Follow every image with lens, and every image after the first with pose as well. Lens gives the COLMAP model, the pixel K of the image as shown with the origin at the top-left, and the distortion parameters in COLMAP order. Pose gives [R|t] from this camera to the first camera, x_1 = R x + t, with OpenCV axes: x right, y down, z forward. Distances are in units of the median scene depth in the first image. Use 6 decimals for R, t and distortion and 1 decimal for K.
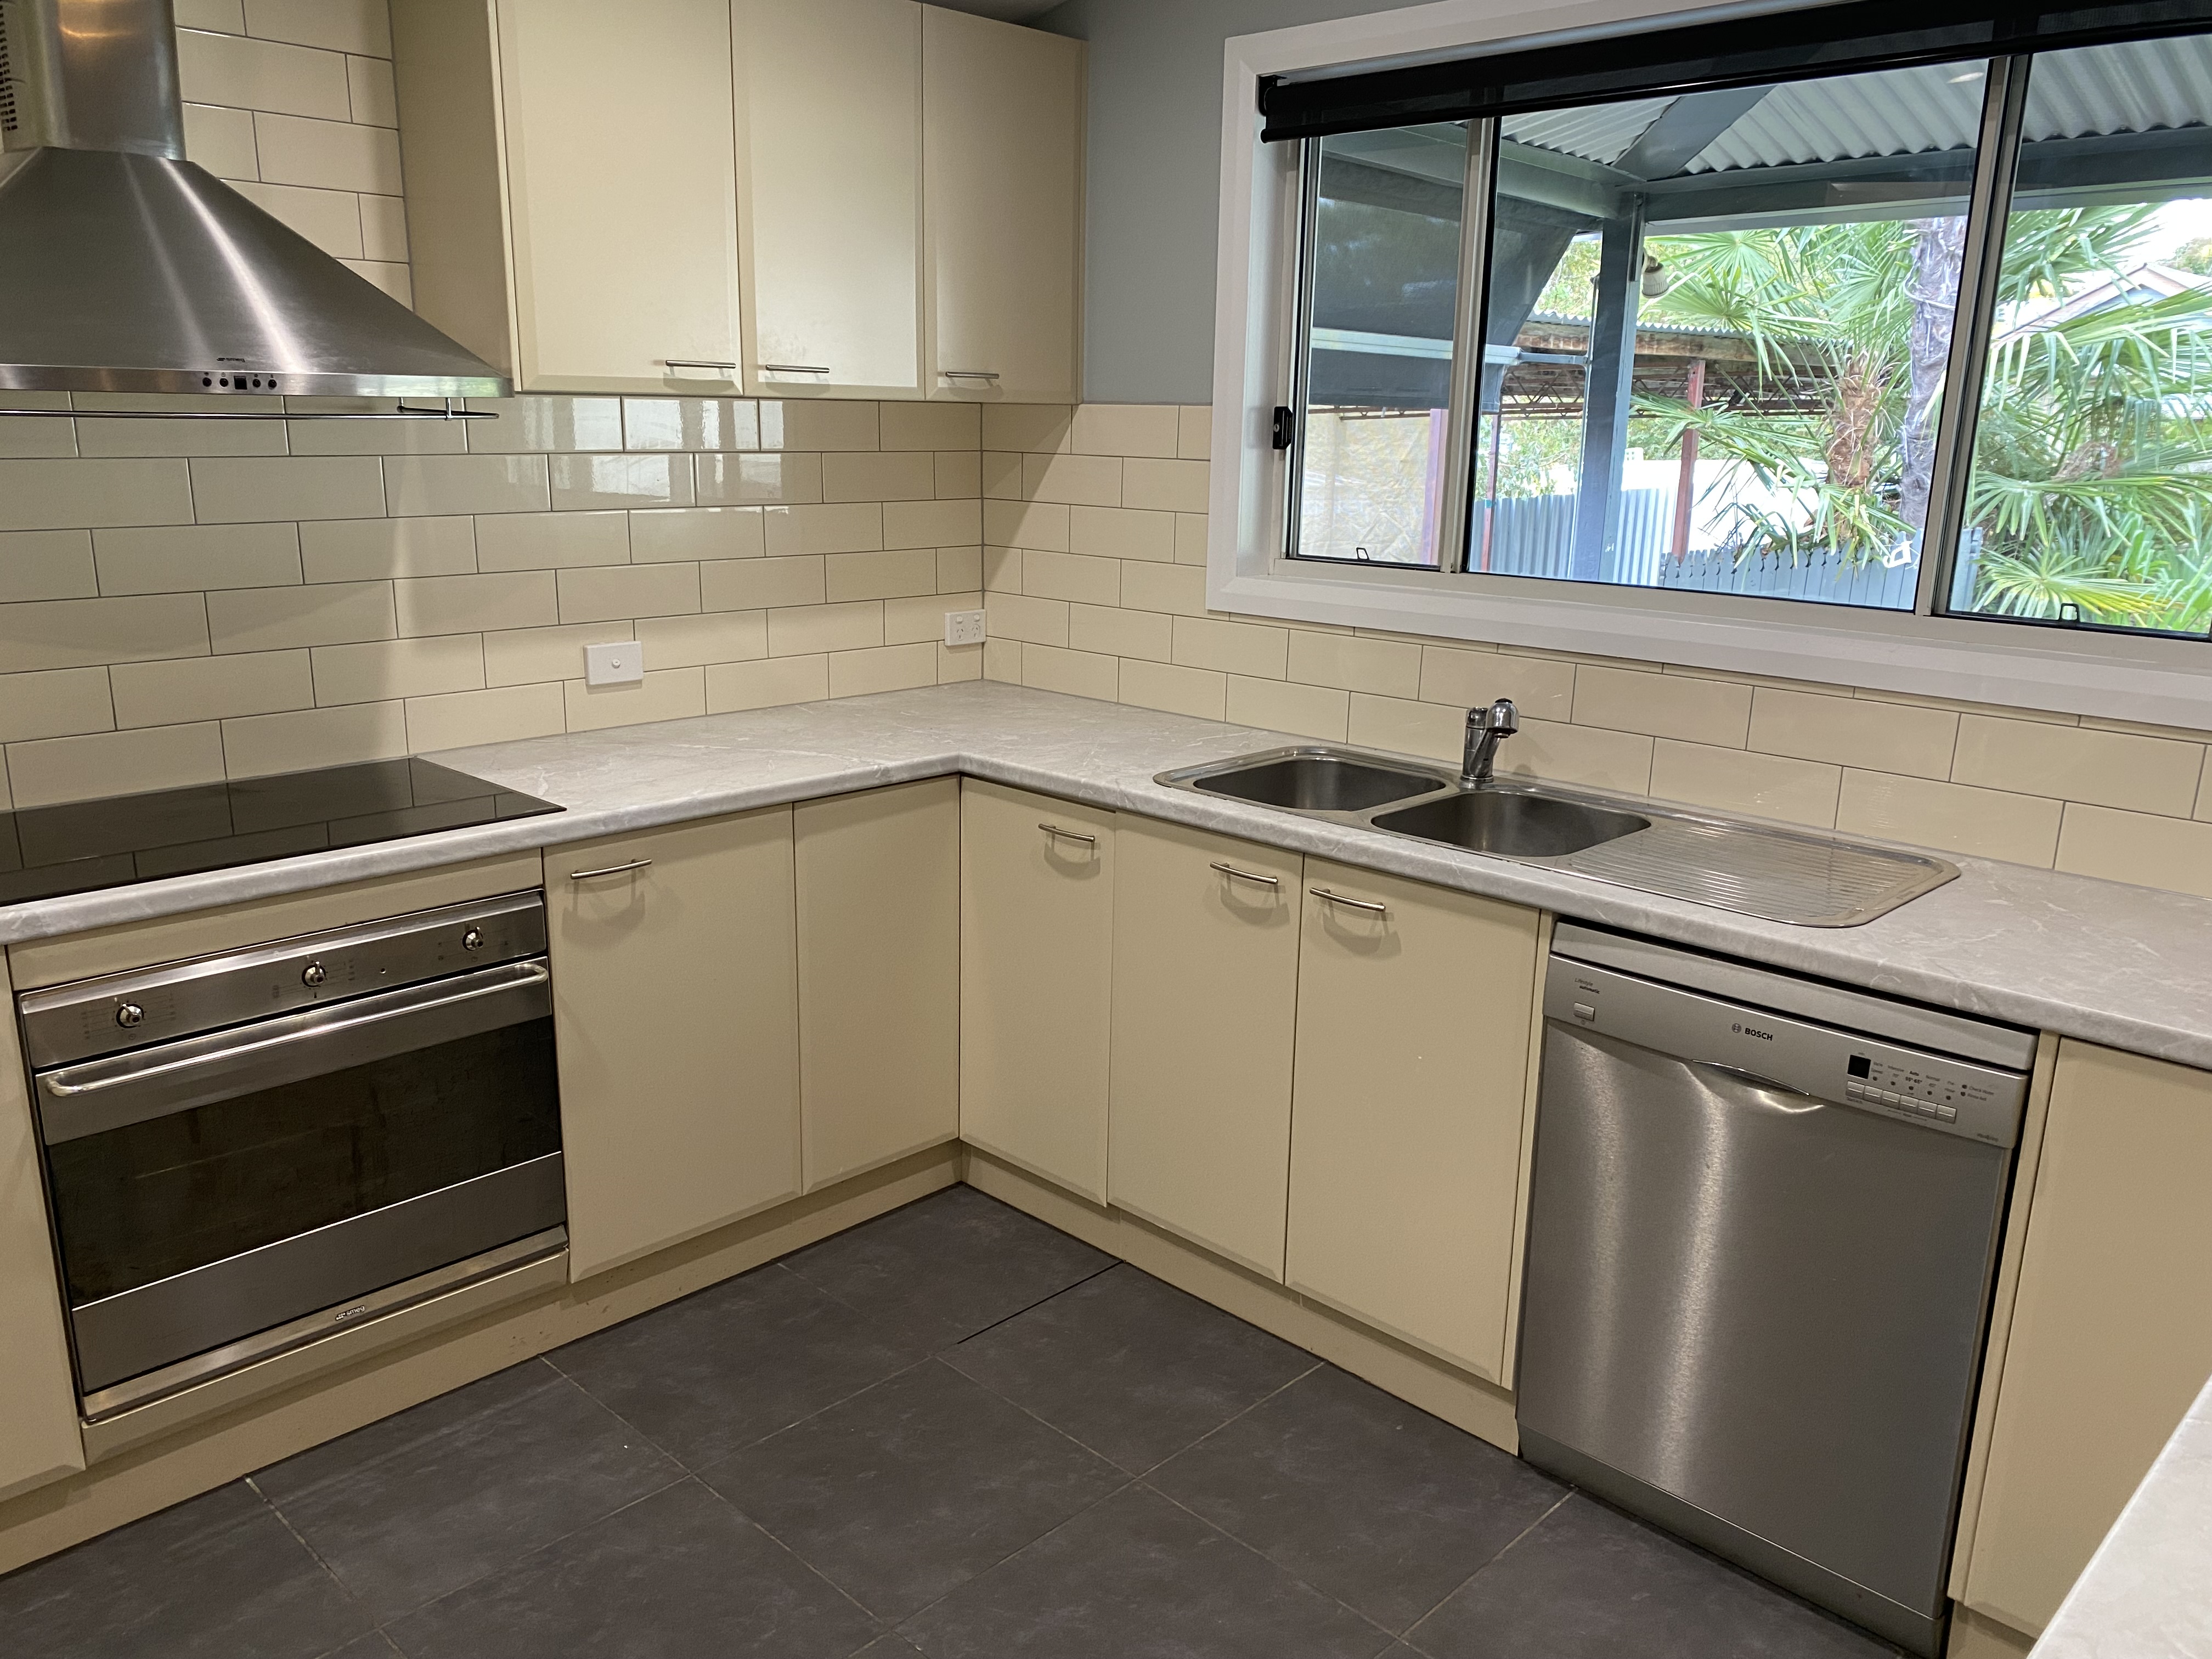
lens RADIAL K [[1654.8, 0, 1124.0], [0, 1654.8, 844.9], [0, 0, 1]] dist [0.011875, -0.014867]
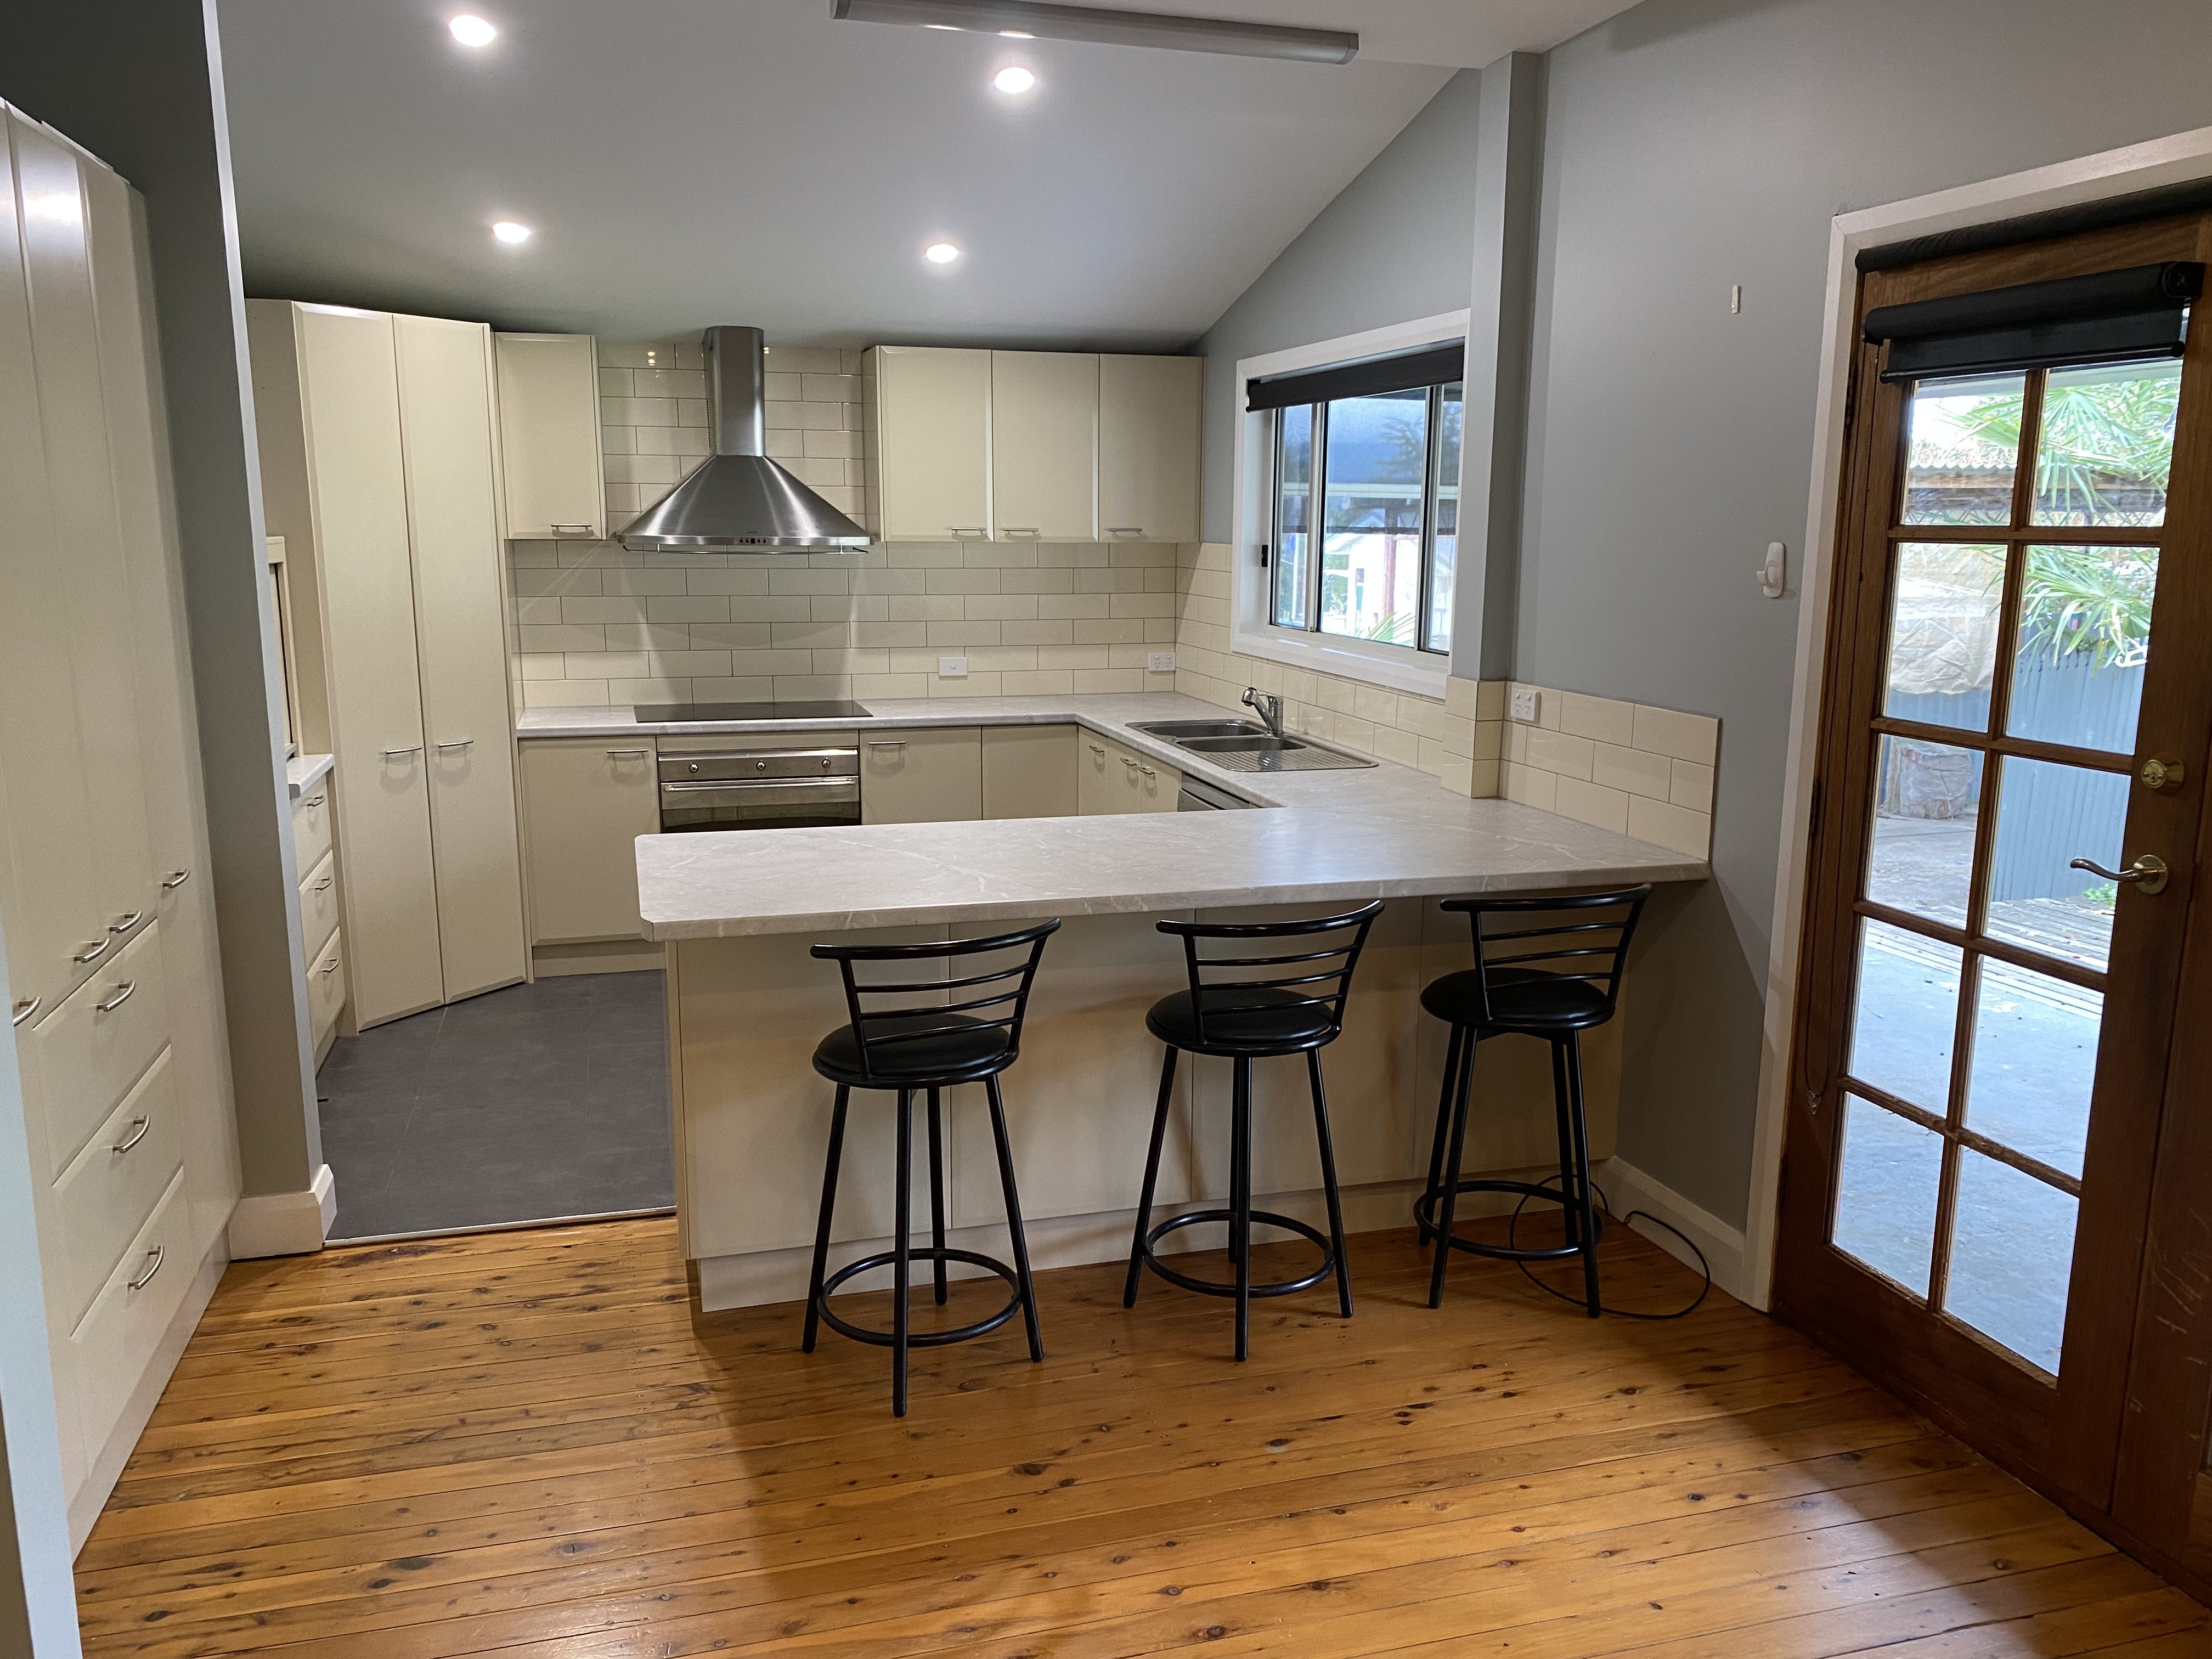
lens RADIAL K [[1654.8, 0, 1110.3], [0, 1654.8, 839.1], [0, 0, 1]] dist [0.011875, -0.014867]
pose [[0.870836, 0.082792, -0.484551, 1.005838], [-0.115102, 0.992655, -0.037253, 0.181881], [0.477907, 0.088214, 0.873970, -0.801236]]
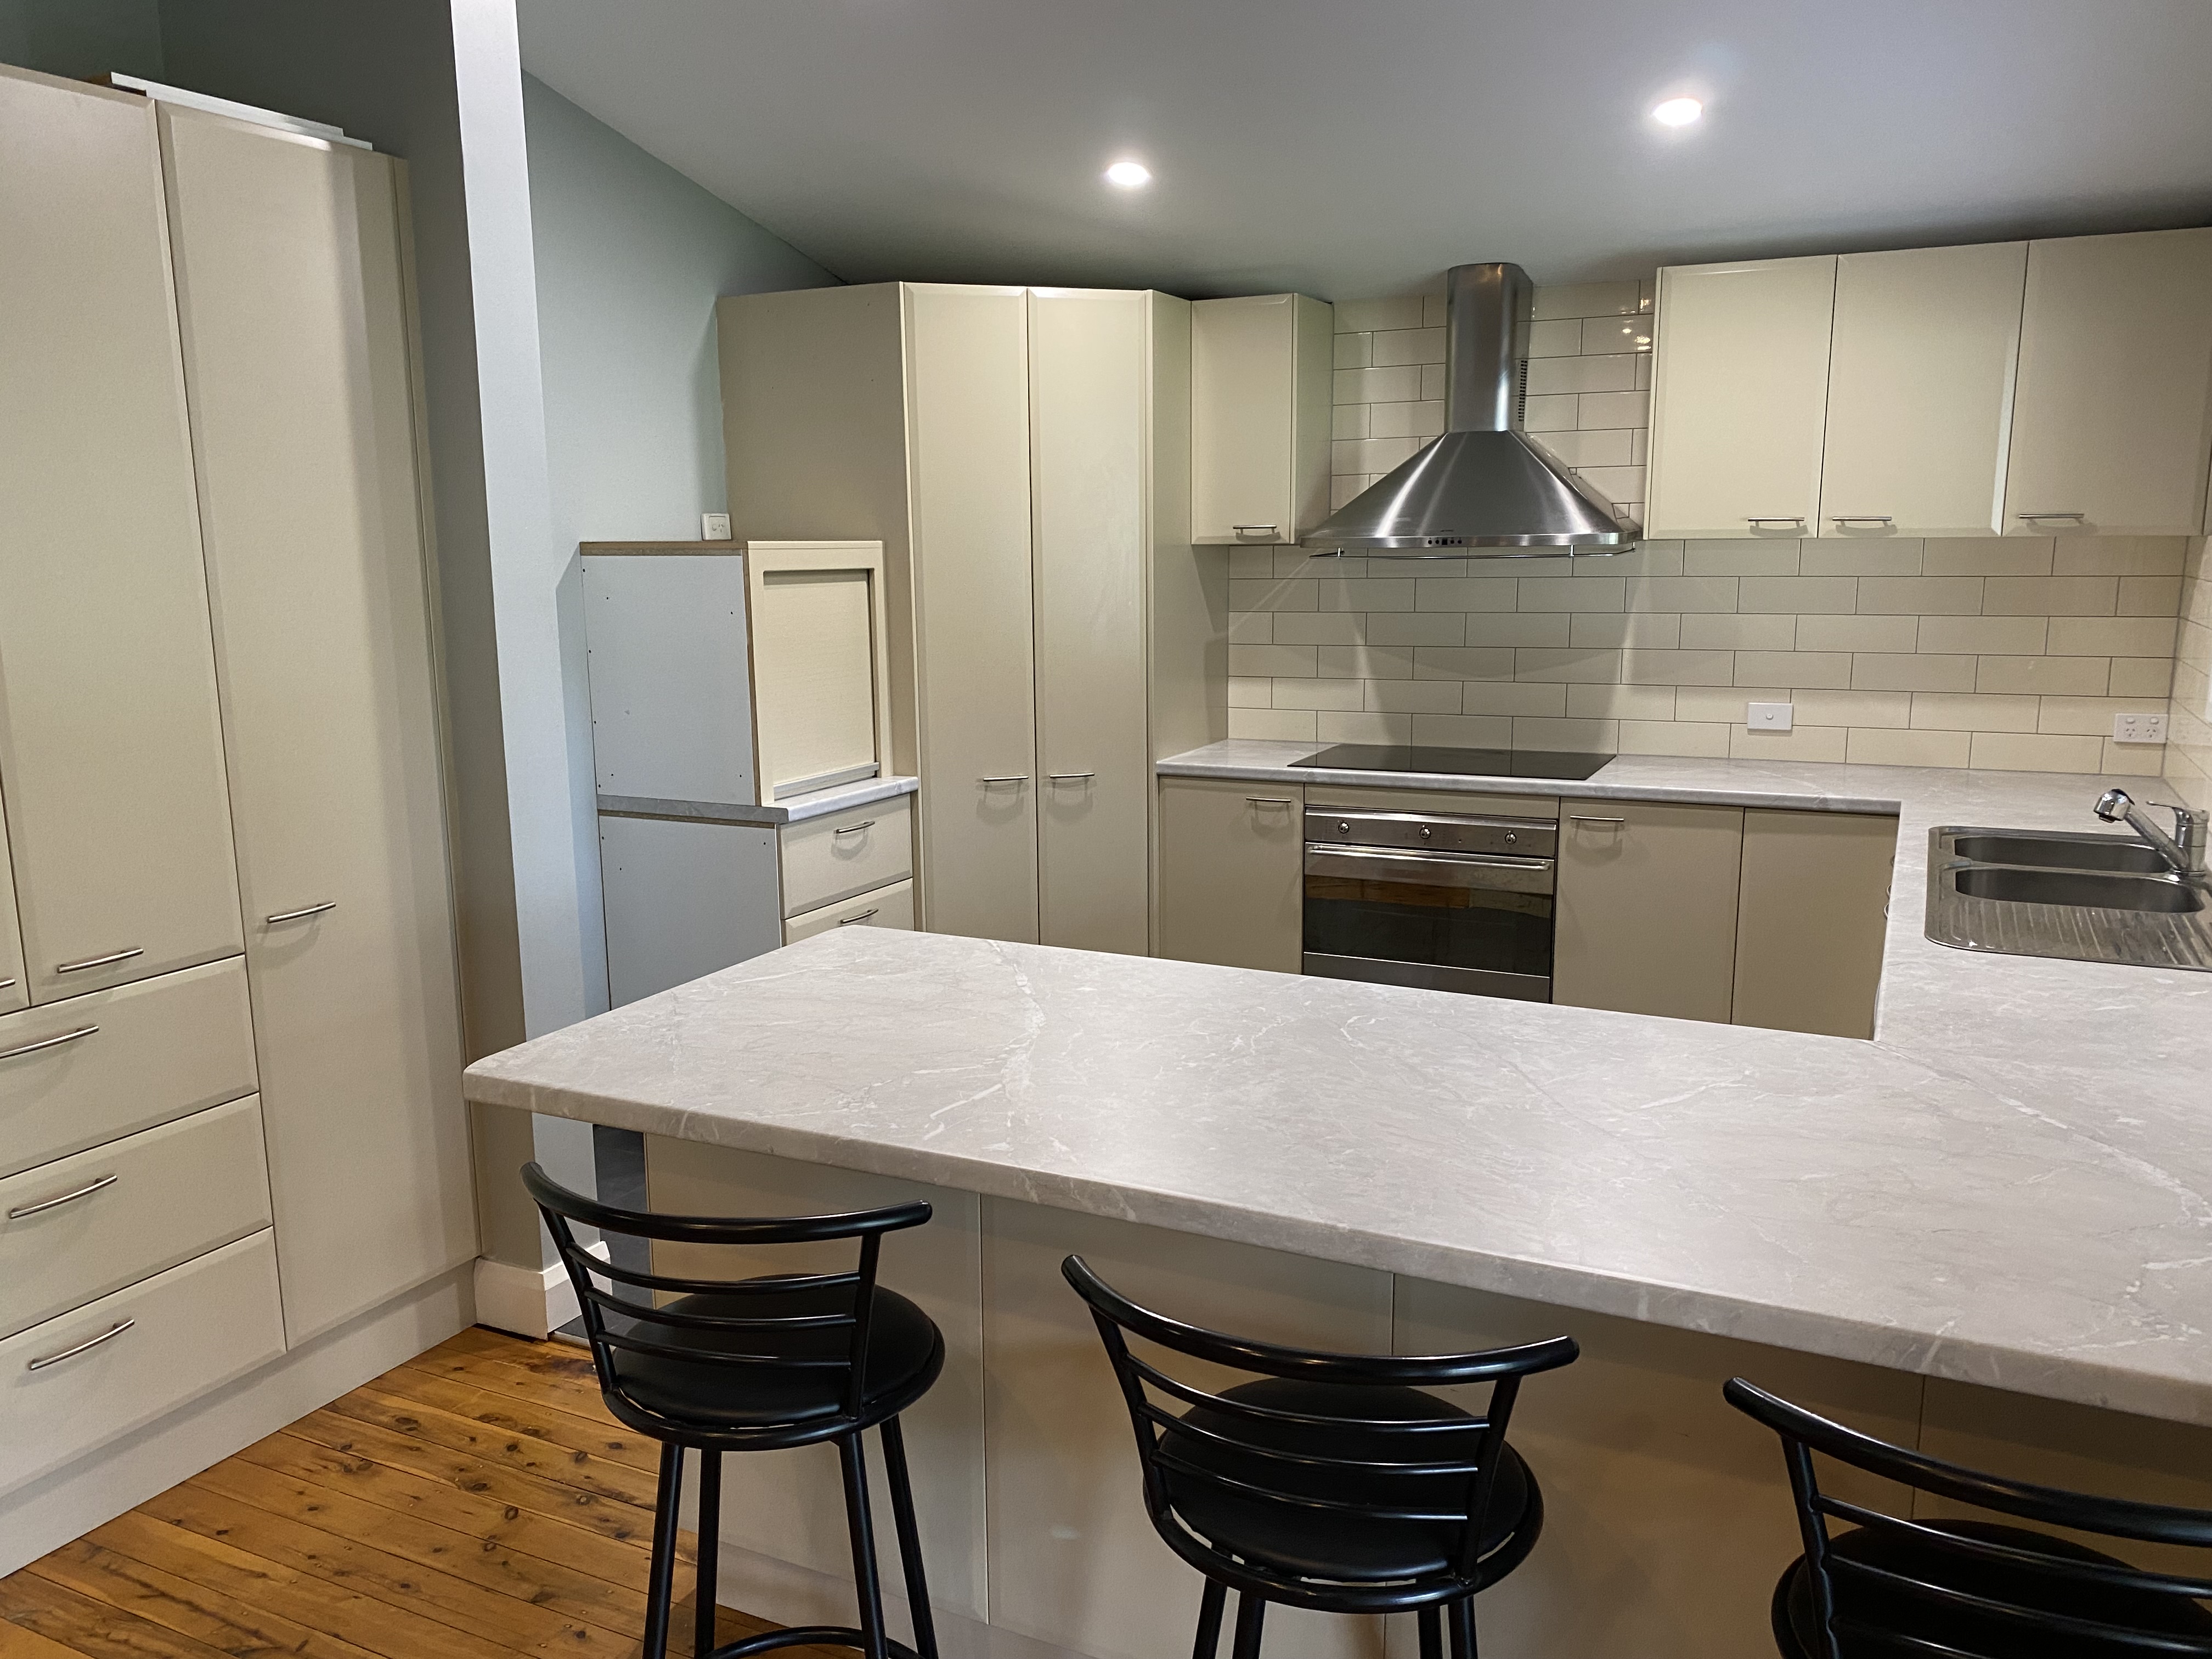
lens RADIAL K [[1654.8, 0, 1098.4], [0, 1654.8, 840.6], [0, 0, 1]] dist [0.011875, -0.014867]
pose [[0.308505, 0.150396, -0.939258, 1.014823], [-0.219116, 0.972103, 0.083685, 0.005705], [0.925642, 0.179989, 0.332853, -0.025697]]
